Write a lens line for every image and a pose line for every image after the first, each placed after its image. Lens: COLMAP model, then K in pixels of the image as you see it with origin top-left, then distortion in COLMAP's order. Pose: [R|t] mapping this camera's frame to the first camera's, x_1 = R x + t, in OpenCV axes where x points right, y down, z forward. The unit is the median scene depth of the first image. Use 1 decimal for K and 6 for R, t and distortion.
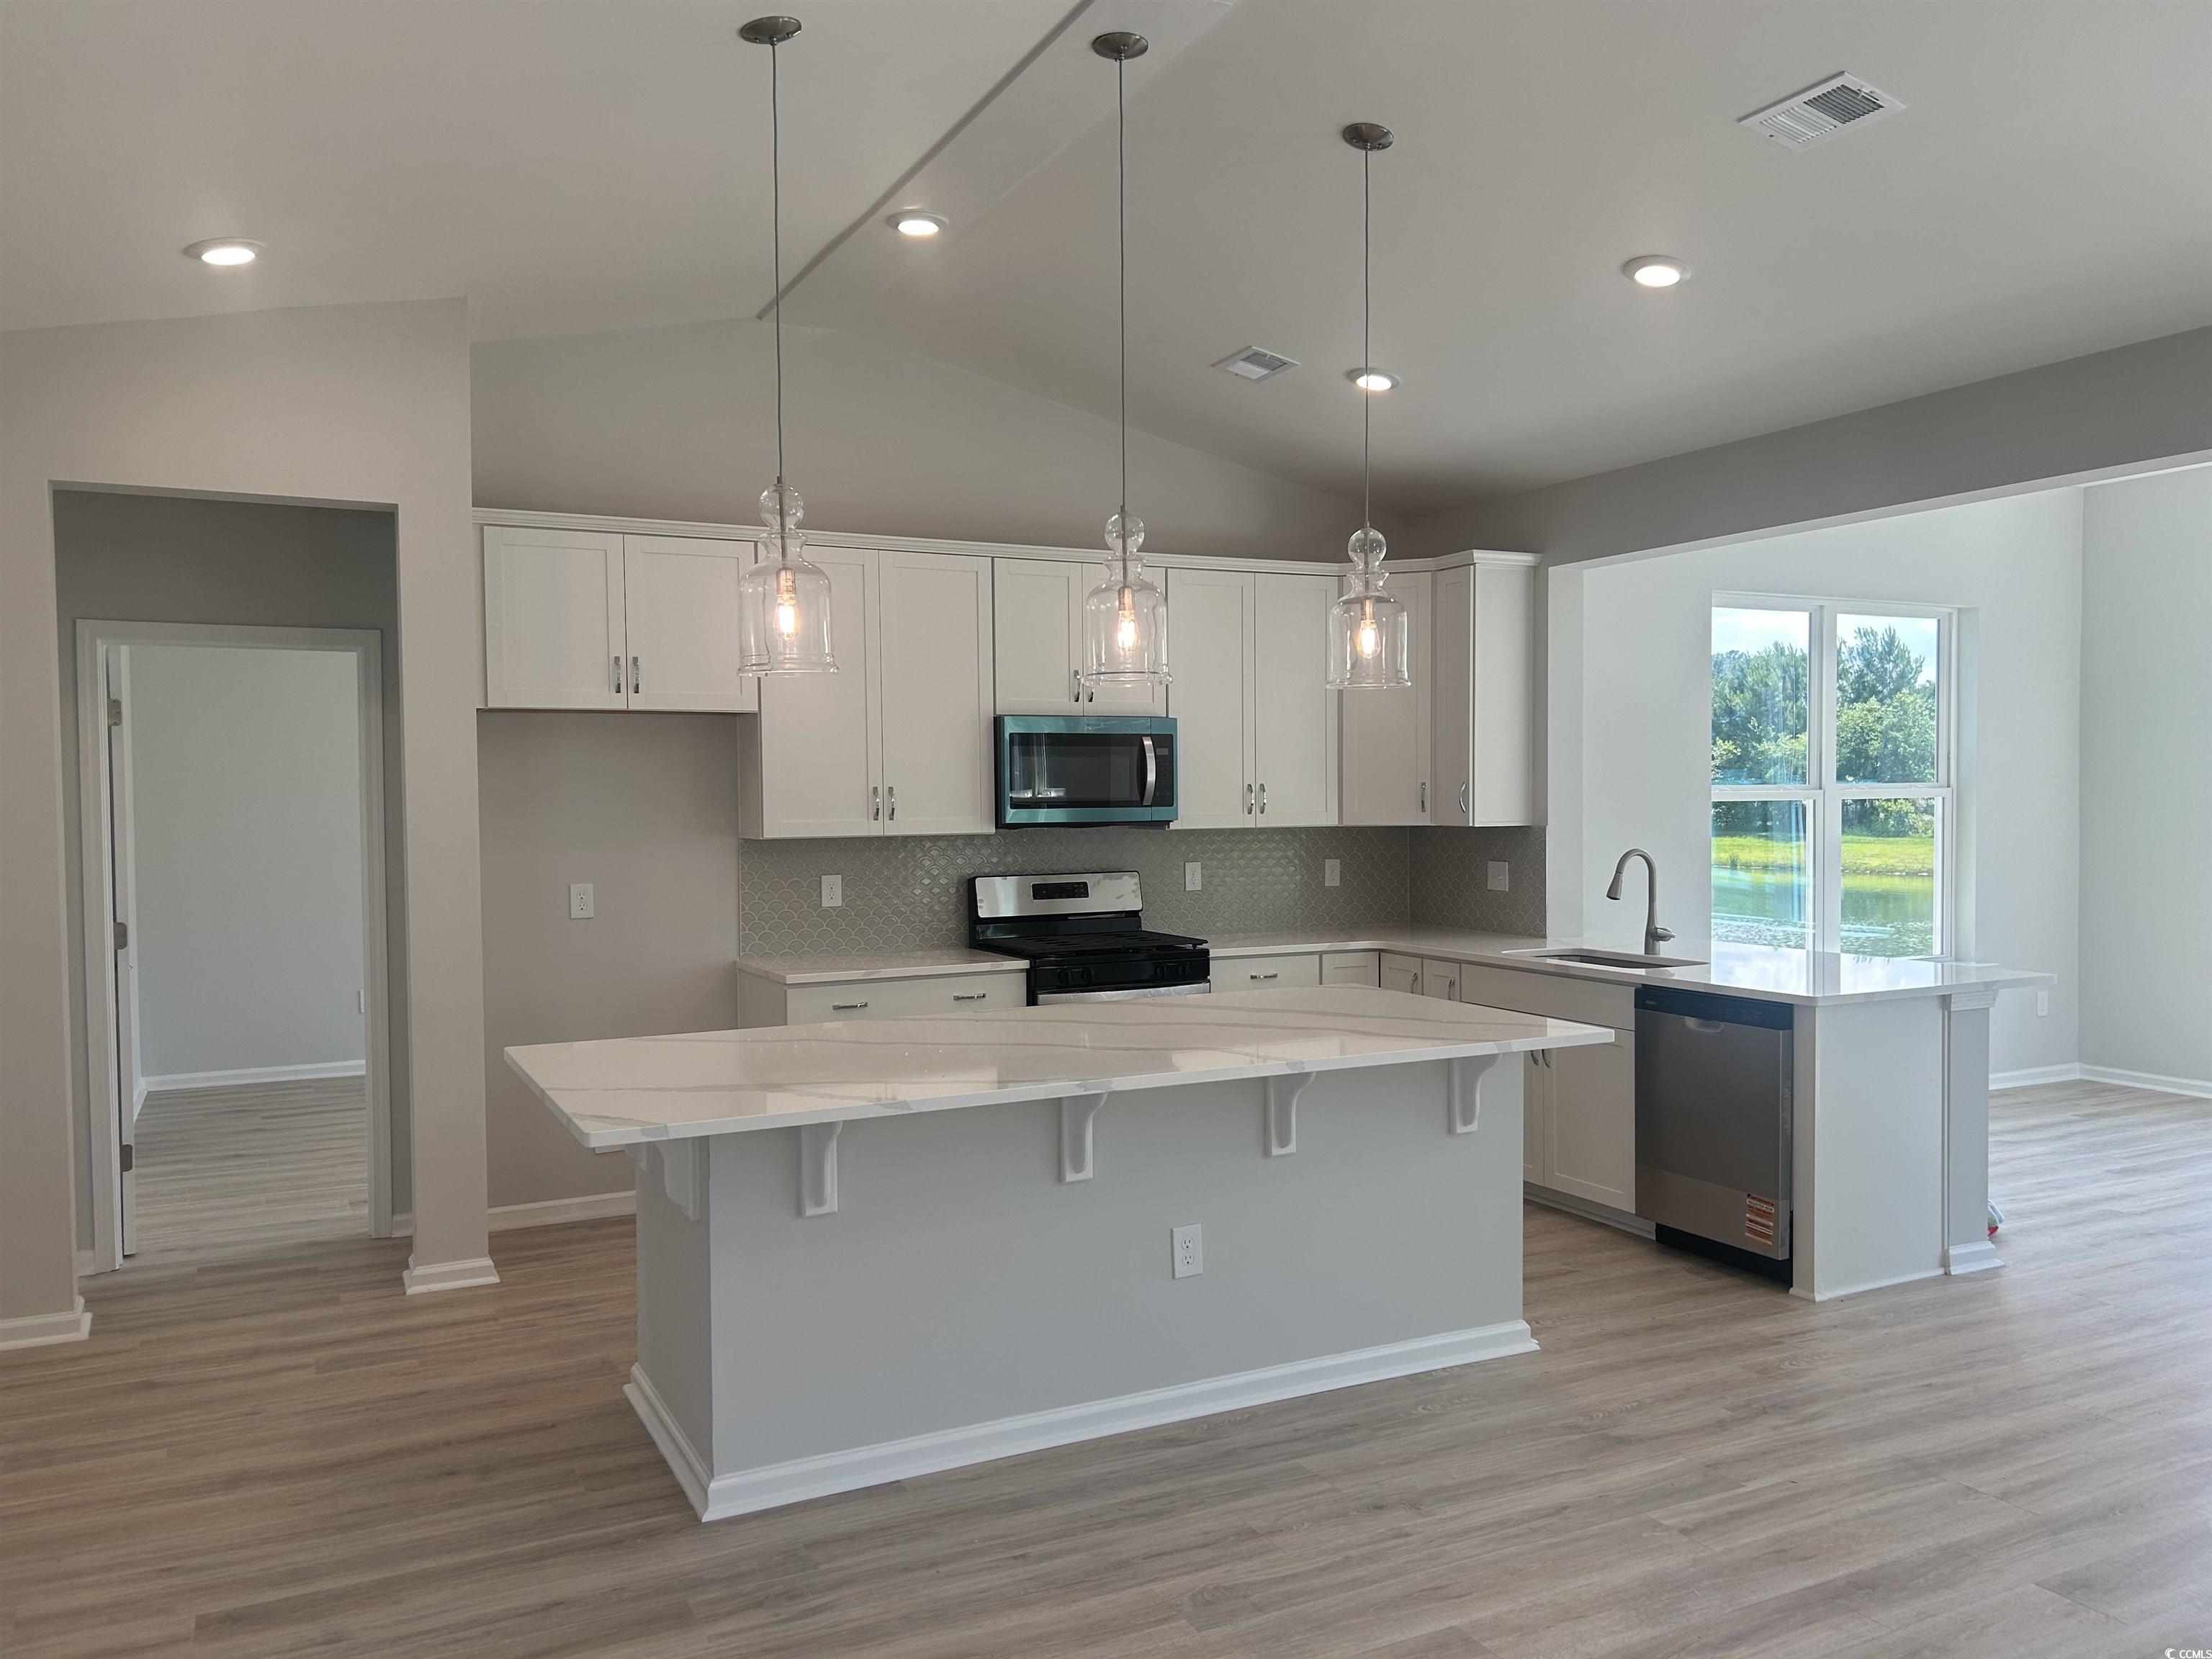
lens RADIAL K [[1687.2, 0, 1104.6], [0, 1687.2, 843.8], [0, 0, 1]] dist [0.023438, -0.027478]
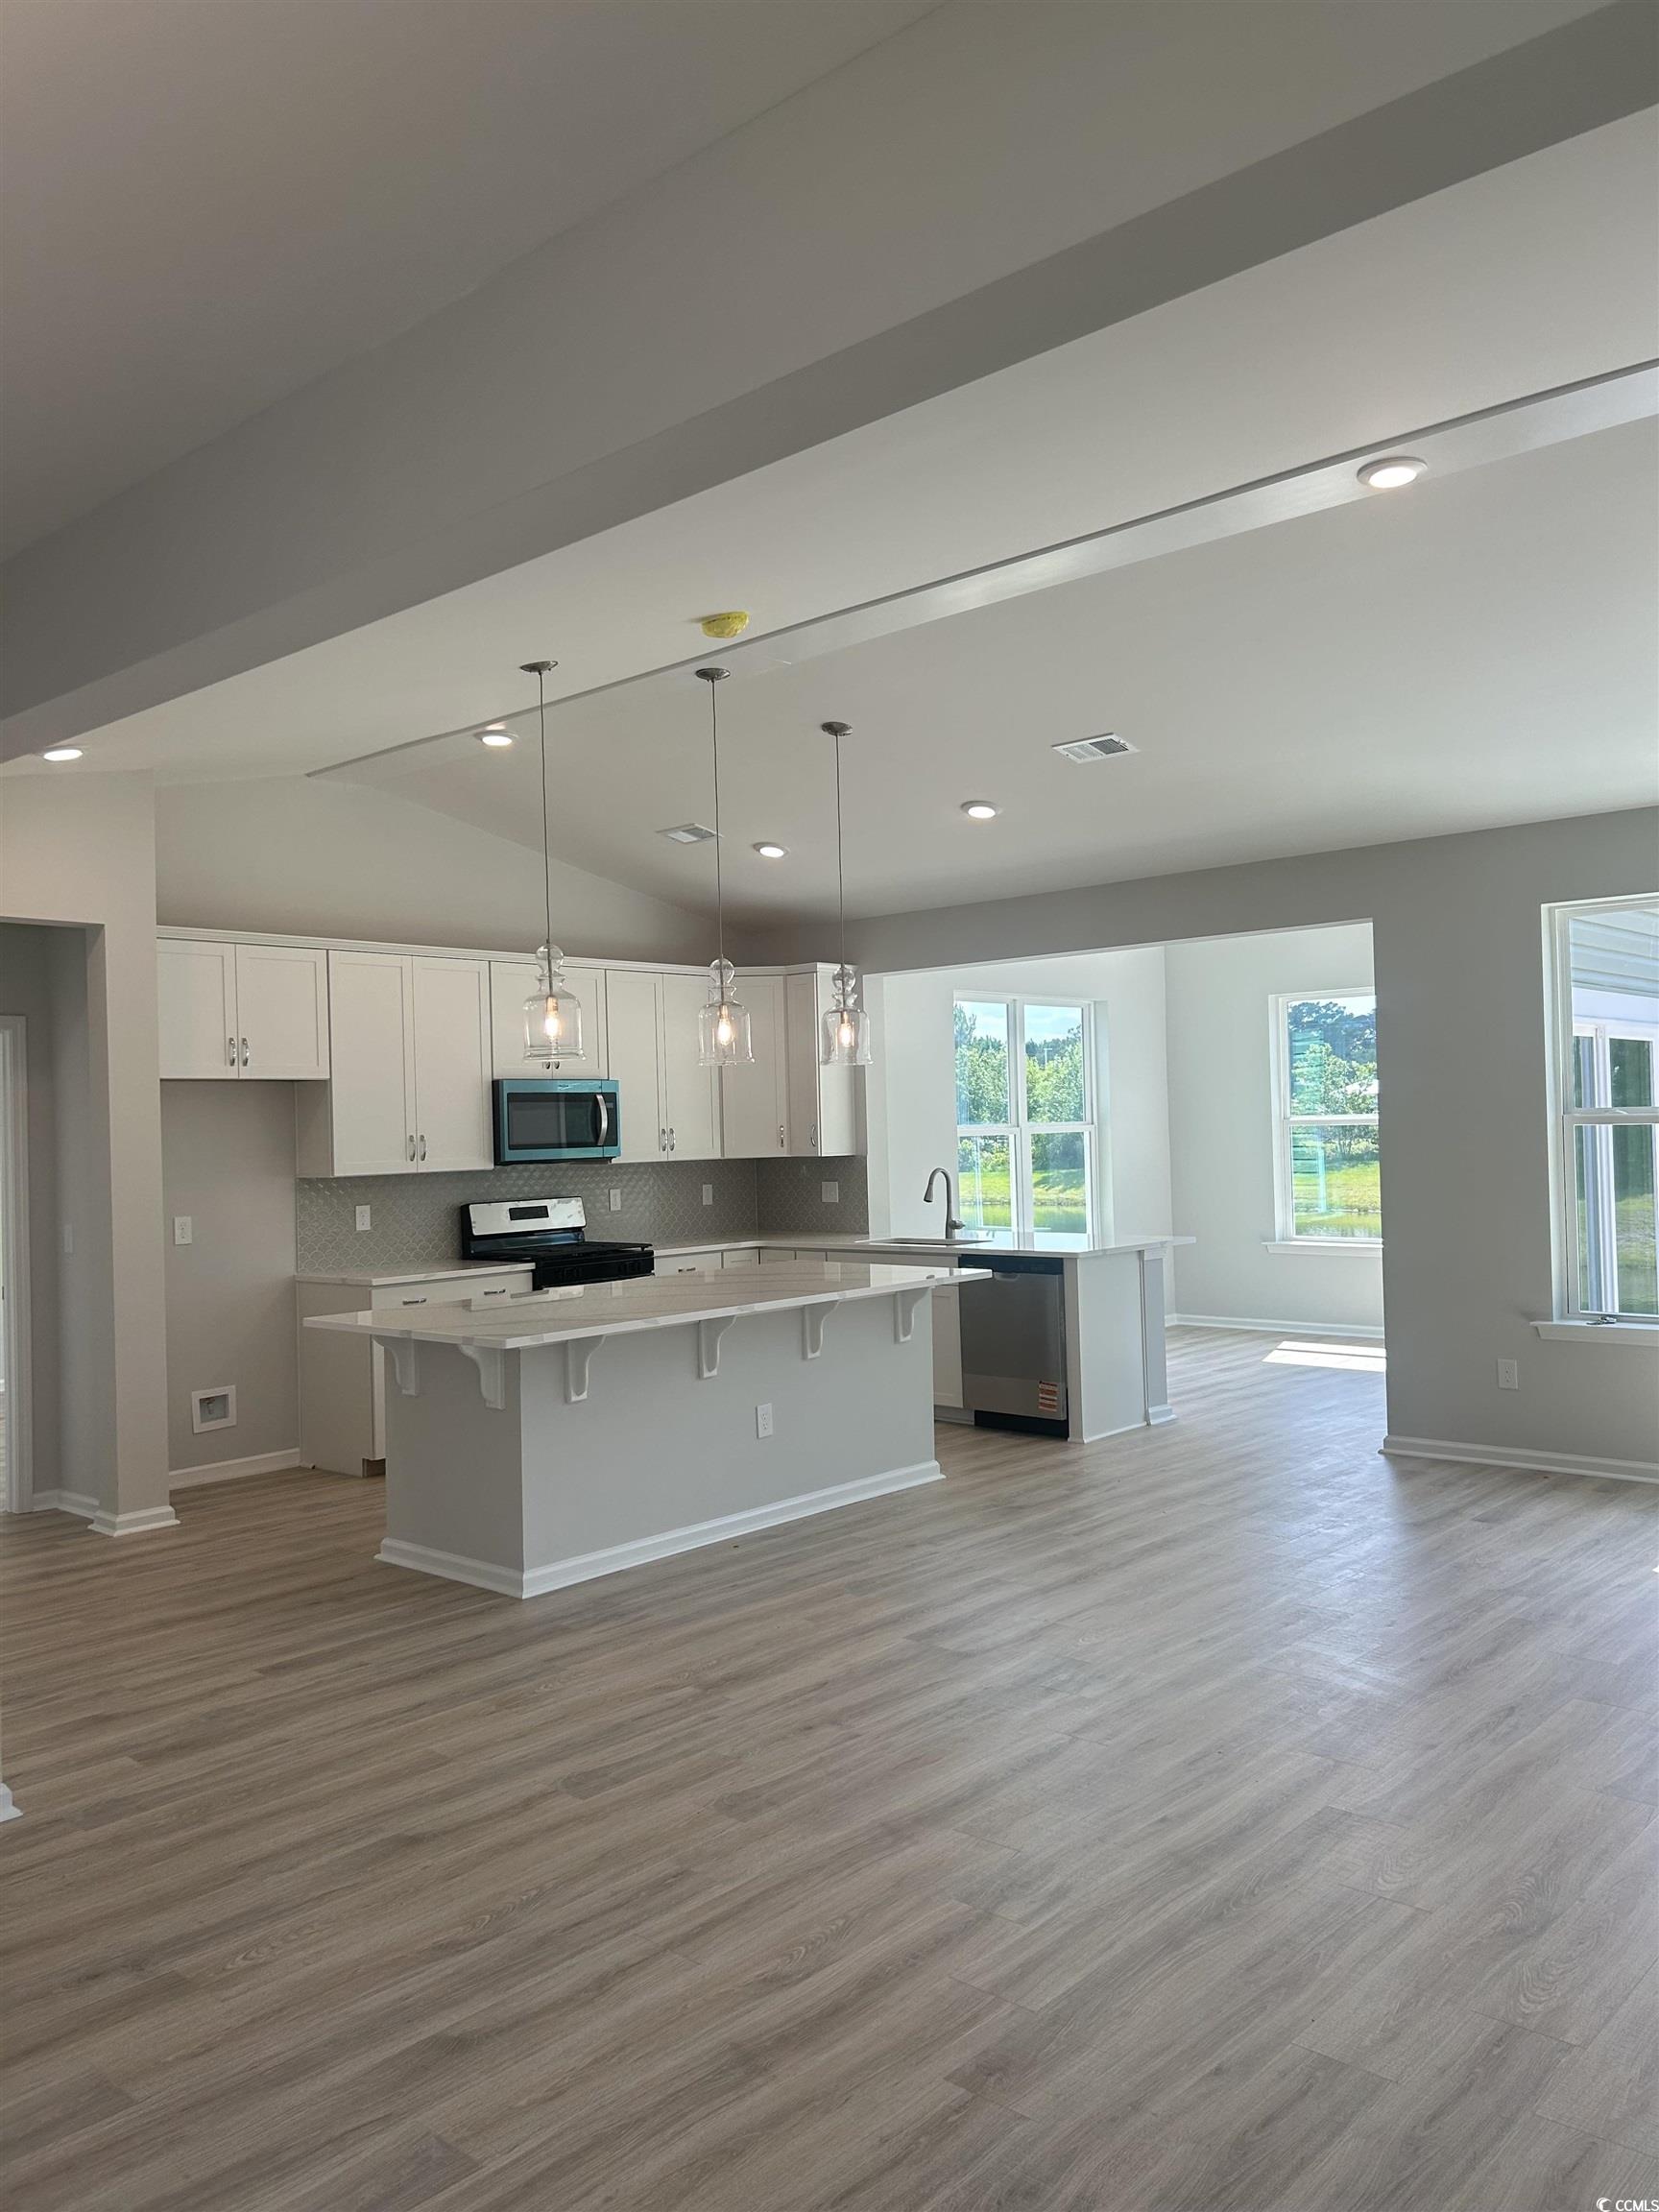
lens RADIAL K [[1687.2, 0, 826.1], [0, 1687.2, 1104.7], [0, 0, 1]] dist [0.023438, -0.027478]
pose [[0.932554, -0.011741, 0.360839, -0.357510], [0.030899, 0.998399, -0.047370, 0.016645], [-0.359705, 0.055325, 0.931424, -0.394951]]
